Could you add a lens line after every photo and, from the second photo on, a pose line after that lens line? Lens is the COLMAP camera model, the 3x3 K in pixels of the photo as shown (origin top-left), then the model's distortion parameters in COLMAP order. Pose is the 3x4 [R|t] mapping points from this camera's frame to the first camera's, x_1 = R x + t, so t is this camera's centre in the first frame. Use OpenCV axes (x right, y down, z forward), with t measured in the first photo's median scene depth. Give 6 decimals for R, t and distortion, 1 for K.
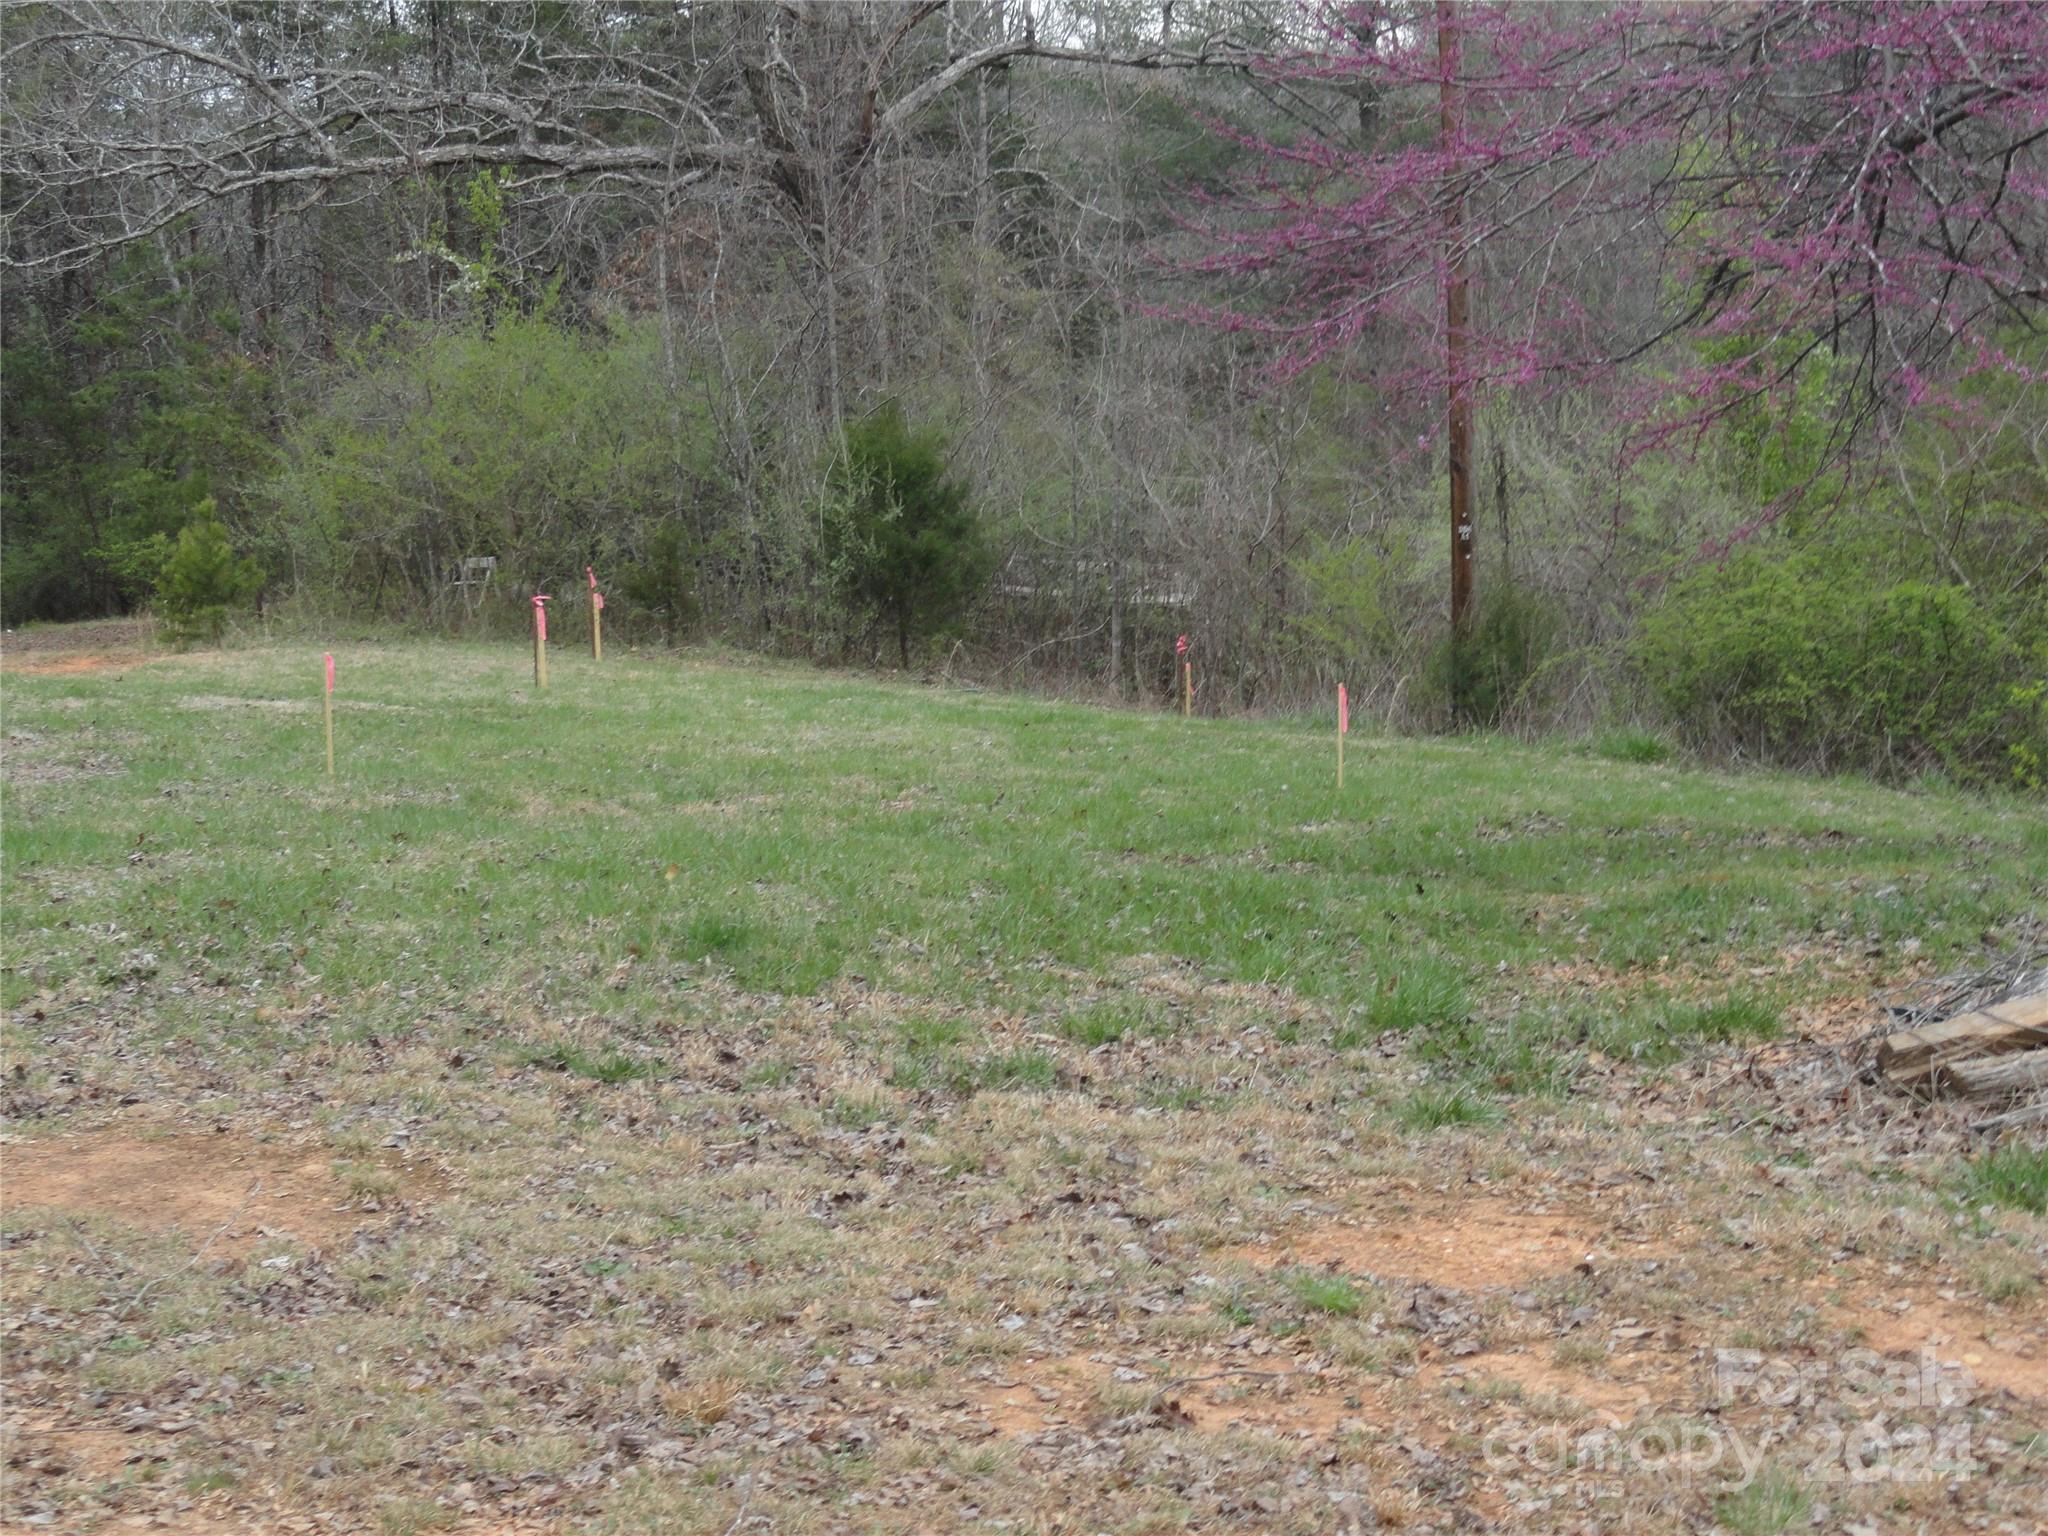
lens RADIAL K [[3614.3, 0, 1022.0], [0, 3614.3, 770.1], [0, 0, 1]] dist [-0.046624, 0.000000]
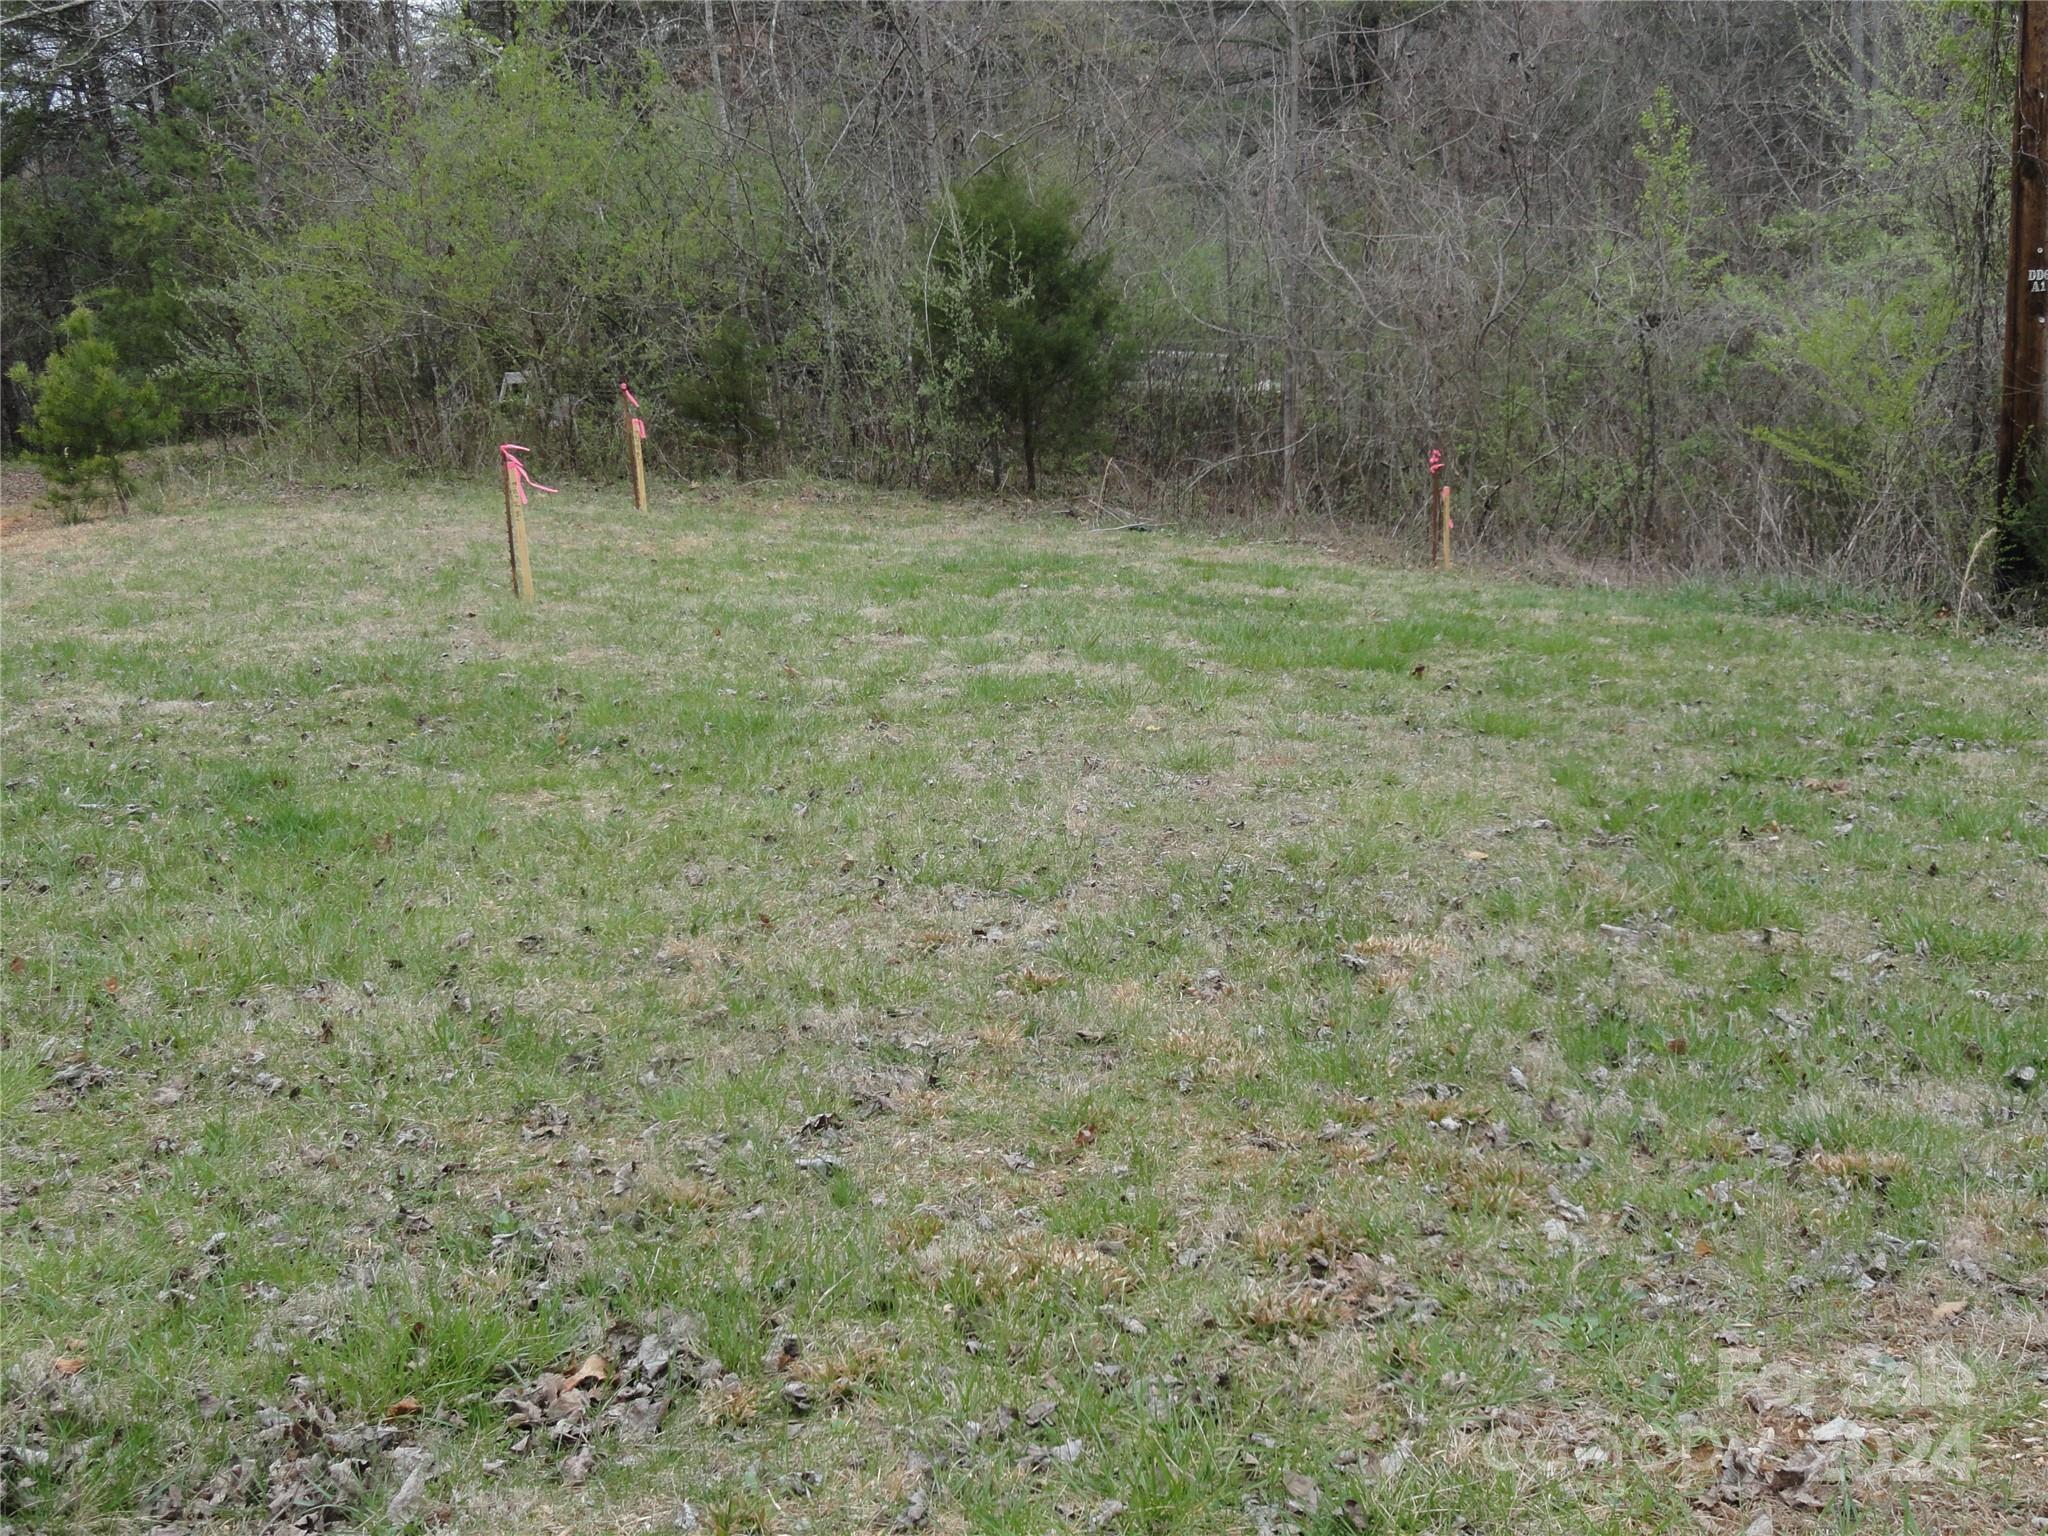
lens RADIAL K [[2352.8, 0, 1026.3], [0, 2352.8, 758.4], [0, 0, 1]] dist [-0.029579, 0.000000]
pose [[0.999117, -0.039630, 0.013957, -0.044837], [0.037776, 0.992706, 0.114487, -0.030203], [-0.018393, -0.113859, 0.993327, 0.484646]]
